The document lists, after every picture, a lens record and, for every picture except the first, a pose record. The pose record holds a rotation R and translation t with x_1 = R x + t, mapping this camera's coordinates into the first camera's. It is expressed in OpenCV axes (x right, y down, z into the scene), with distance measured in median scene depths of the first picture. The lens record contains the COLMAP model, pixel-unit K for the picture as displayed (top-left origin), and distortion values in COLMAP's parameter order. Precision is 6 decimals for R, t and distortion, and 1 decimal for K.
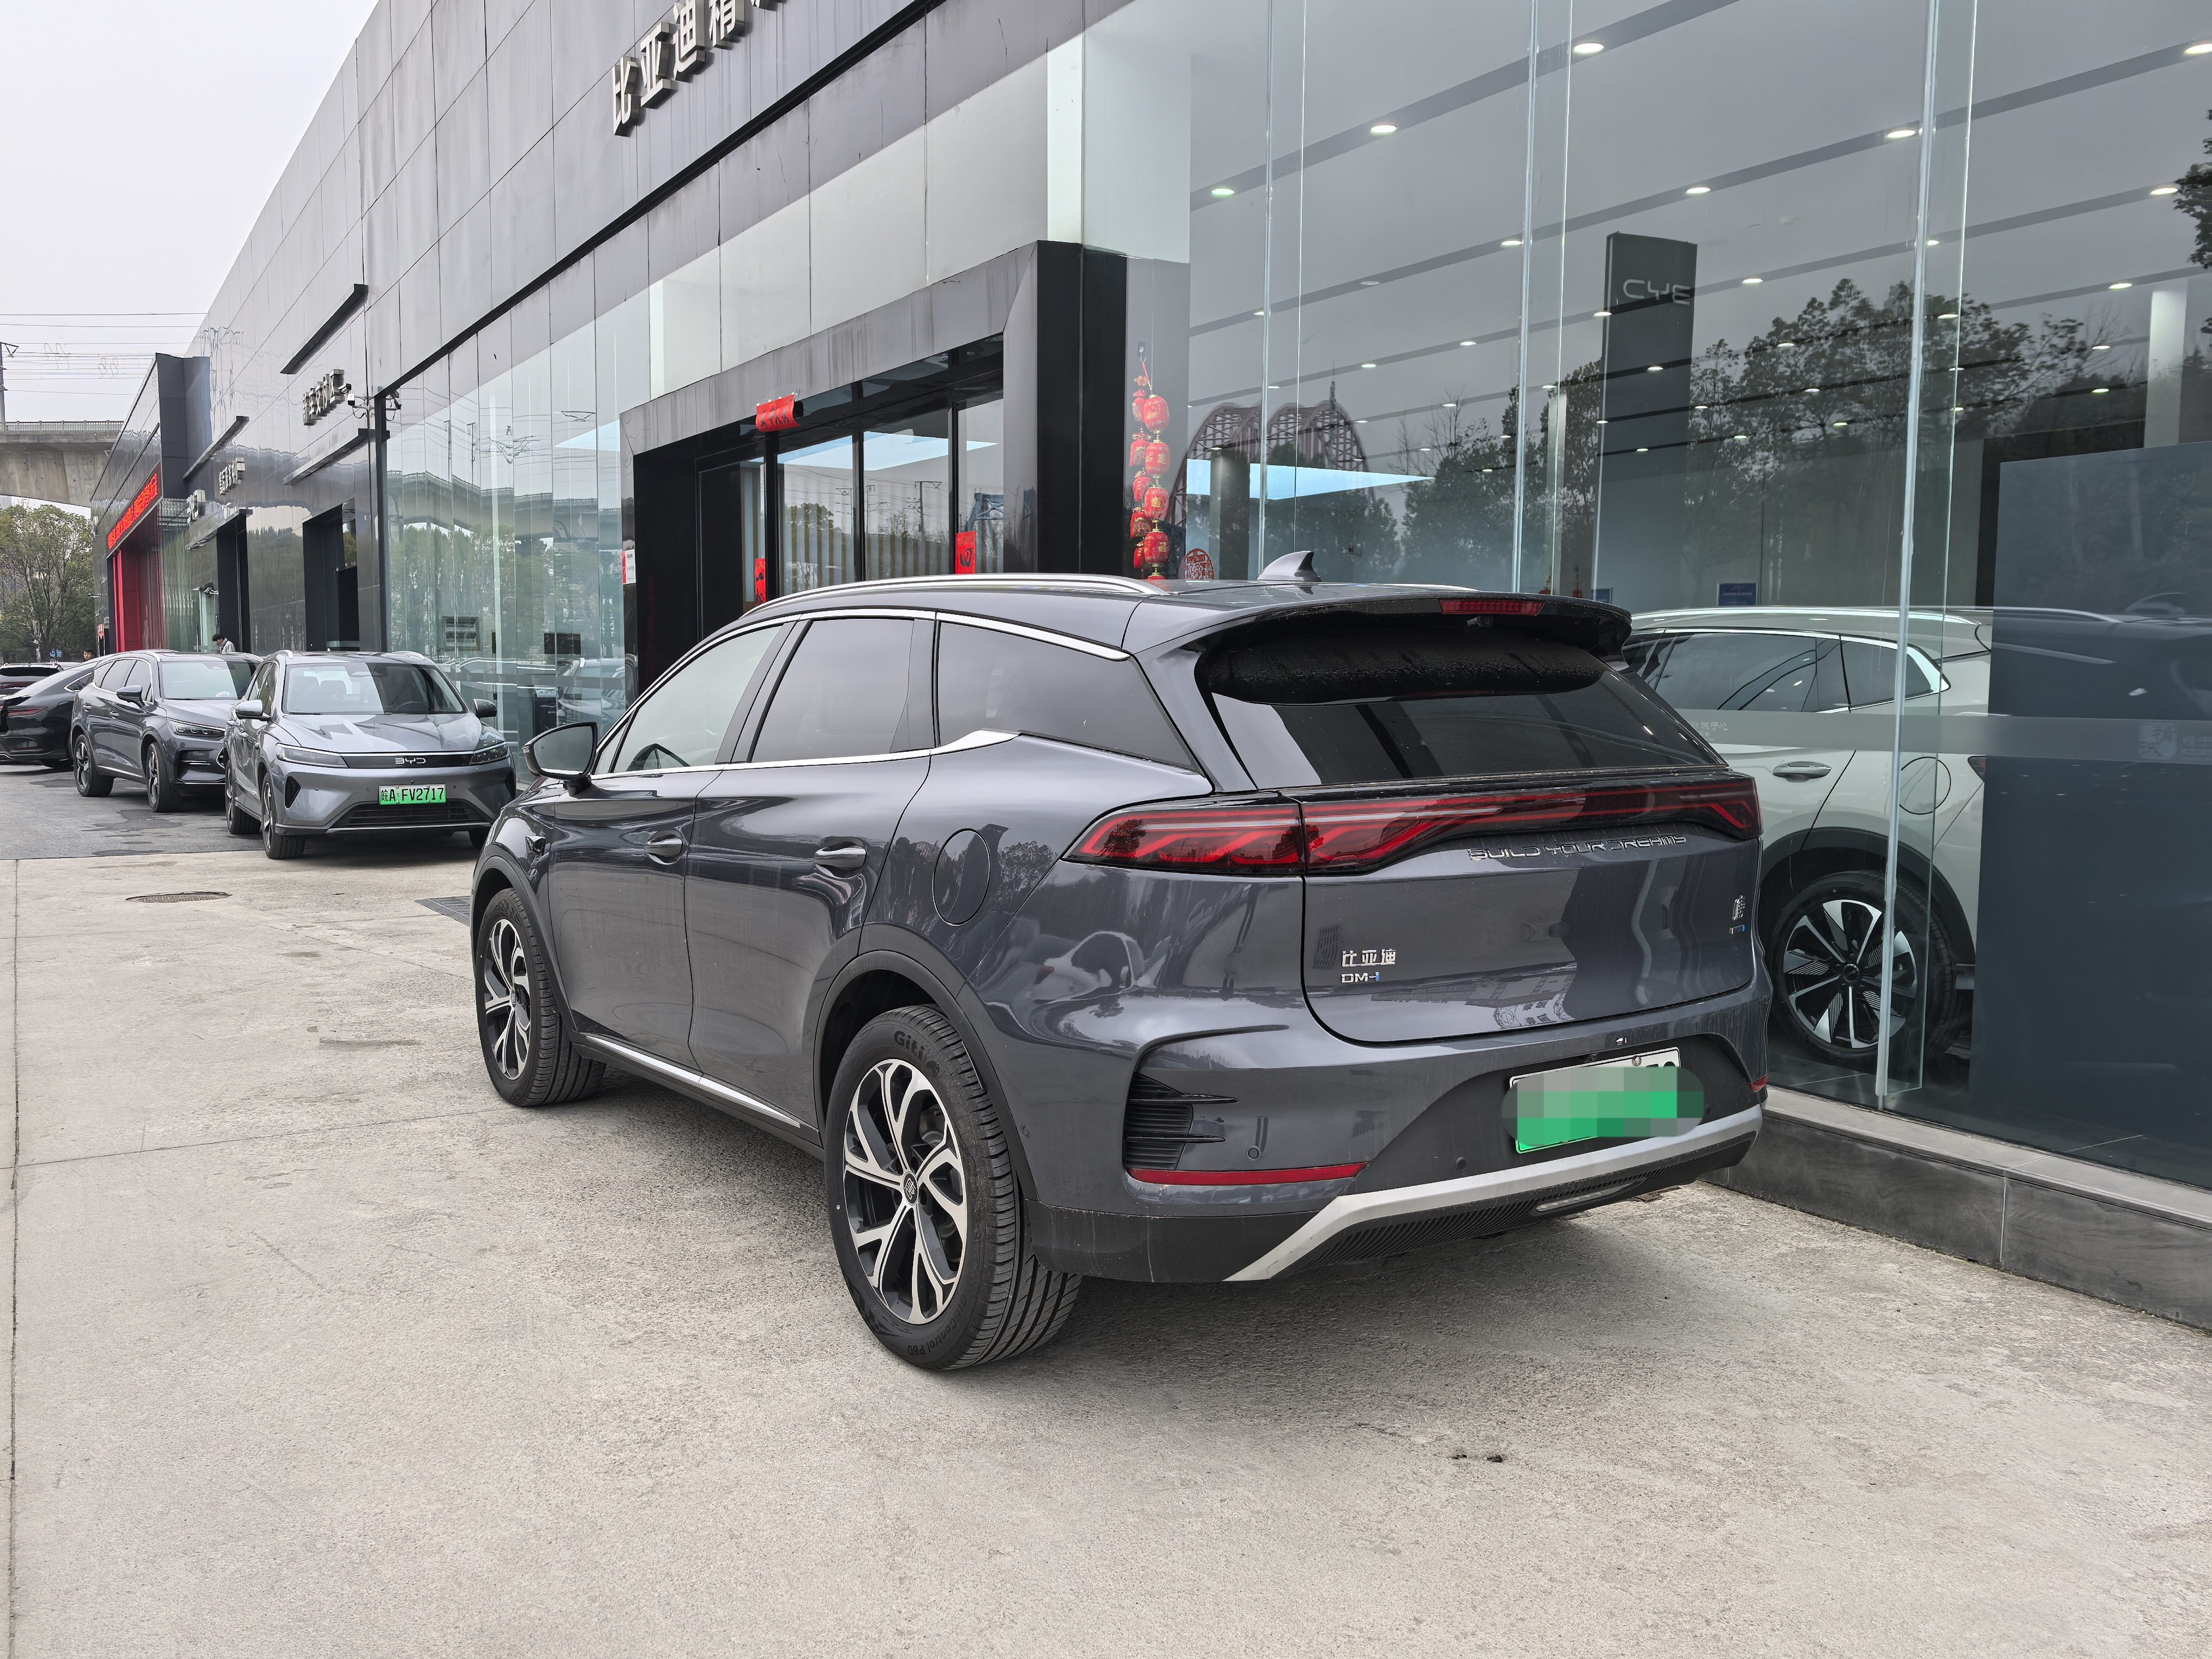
lens RADIAL K [[1769.7, 0, 1094.6], [0, 1769.7, 830.7], [0, 0, 1]] dist [0.040452, -0.050414]
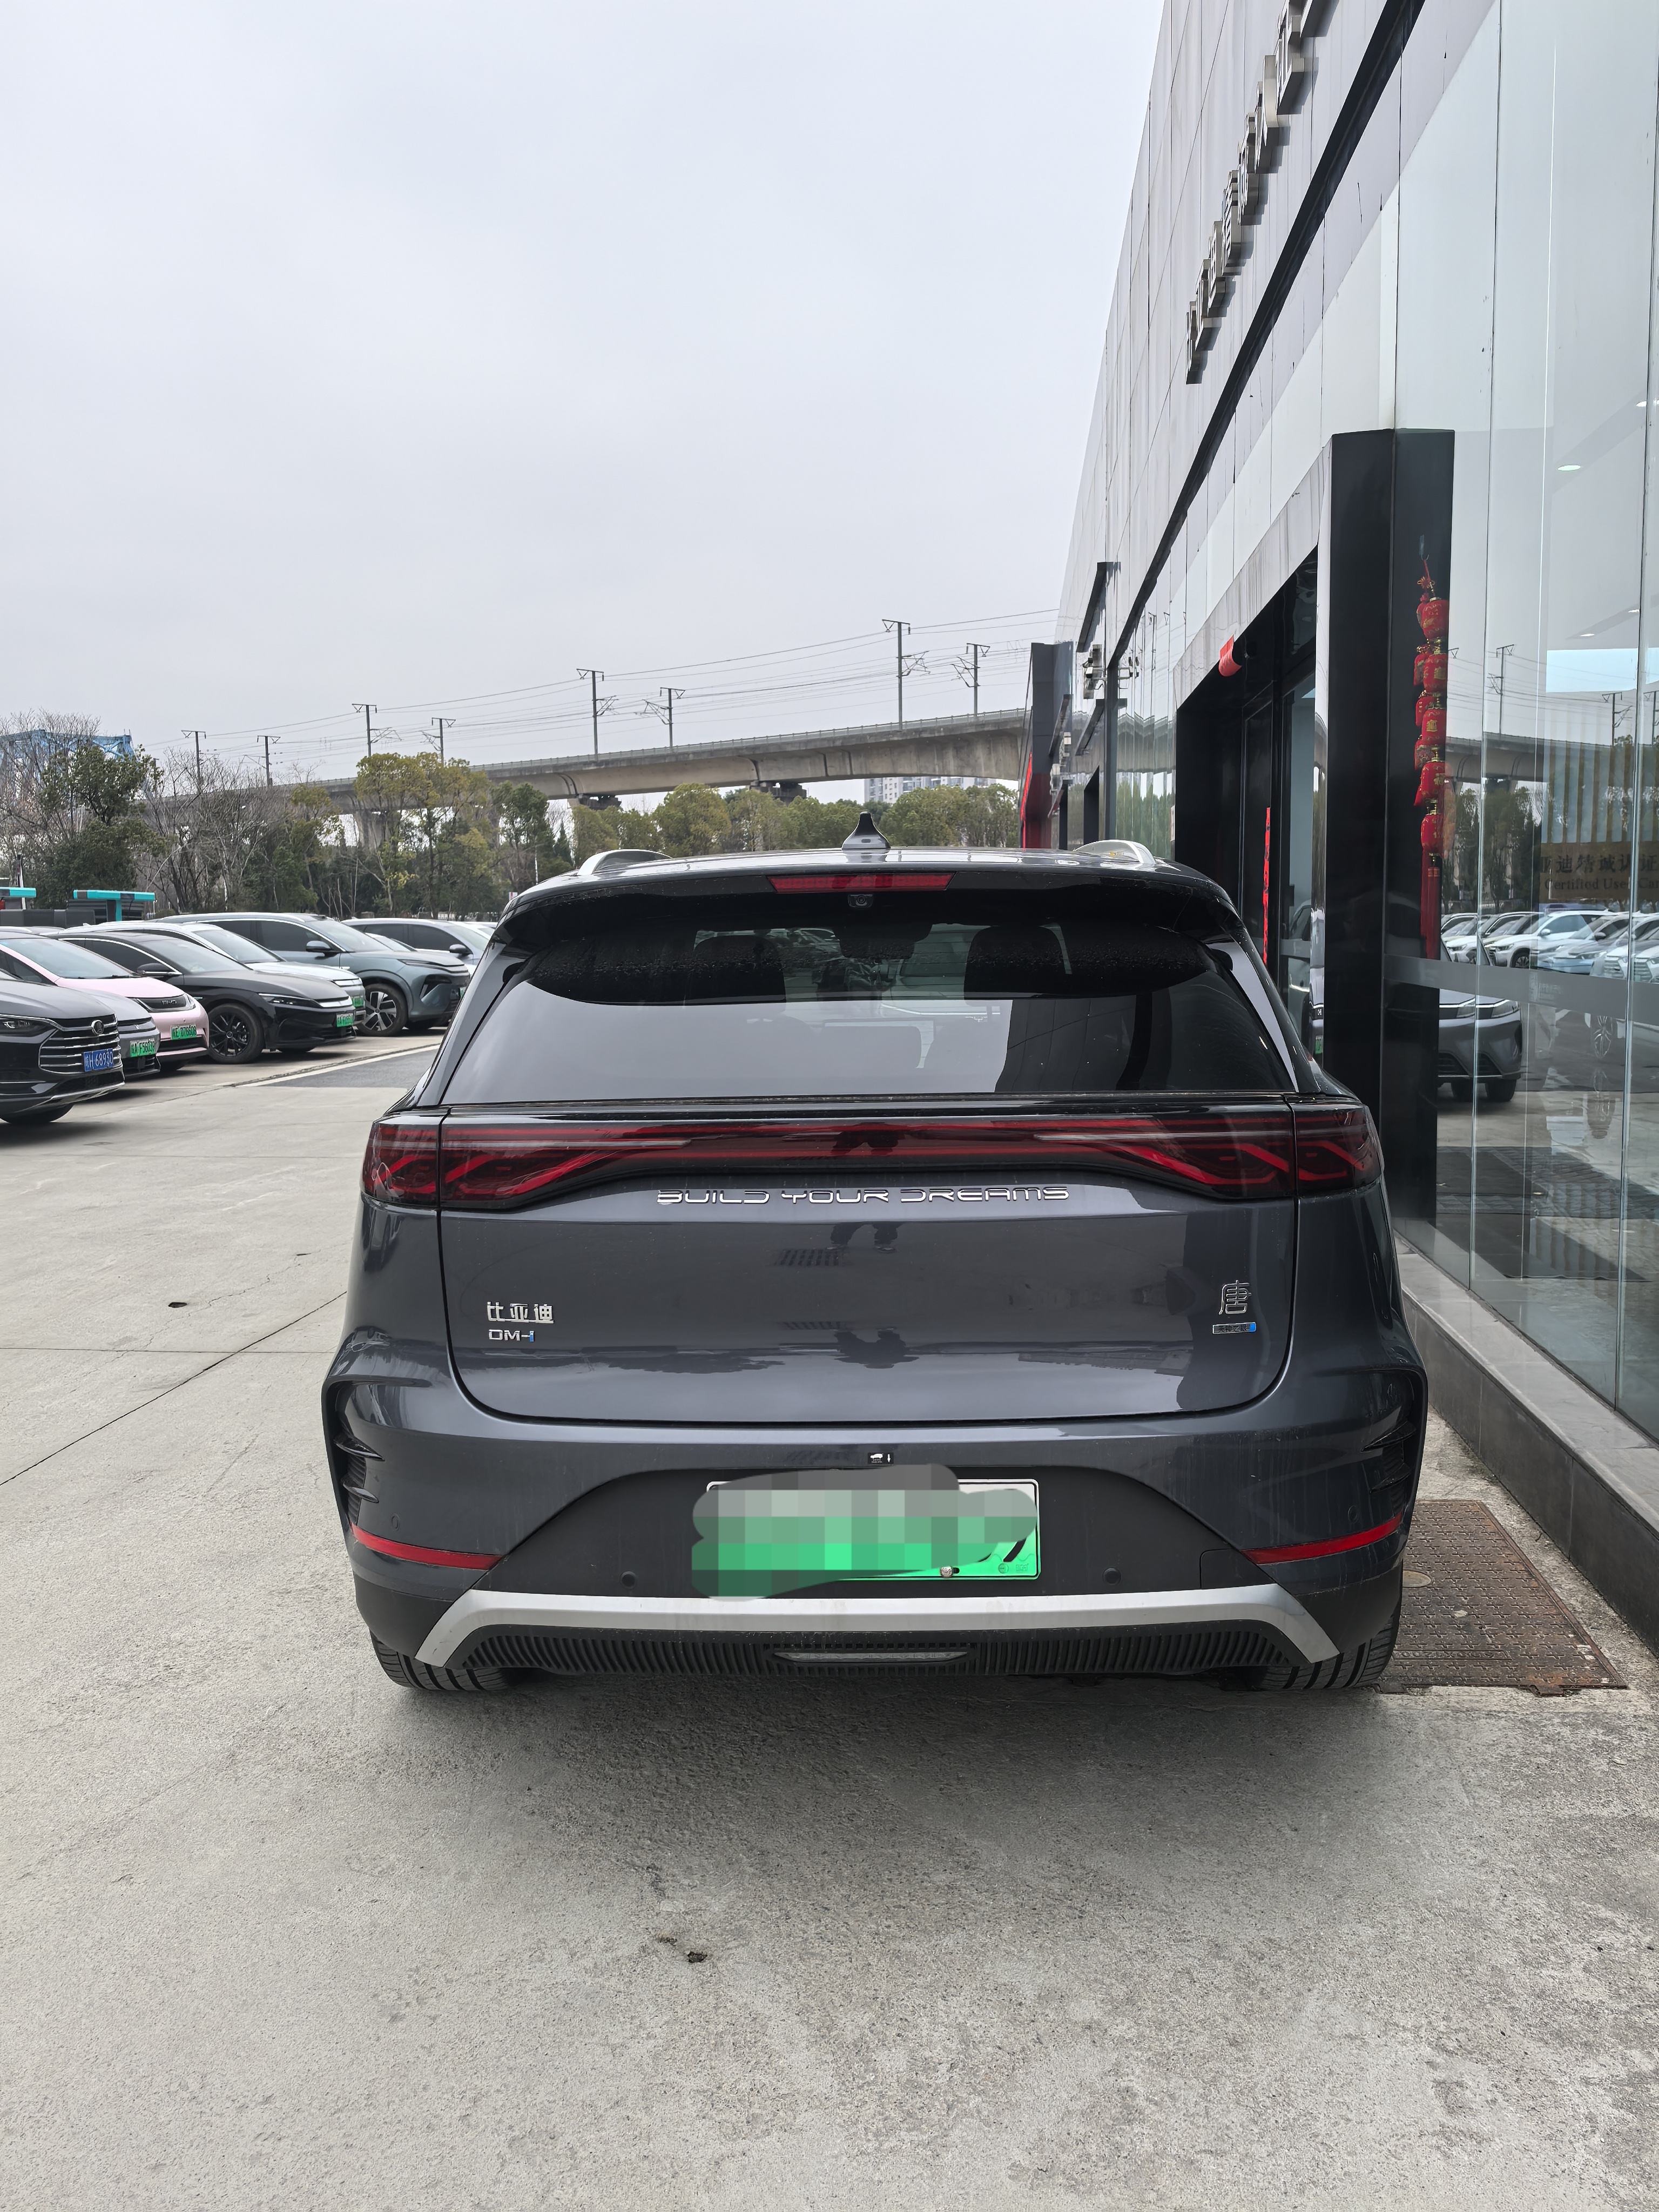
lens RADIAL K [[1769.7, 0, 840.3], [0, 1769.7, 1094.2], [0, 0, 1]] dist [0.040452, -0.050414]
pose [[0.808136, 0.040426, -0.587608, 0.631443], [-0.034611, 0.999177, 0.021140, -0.044868], [0.587979, 0.003254, 0.808870, 0.338543]]
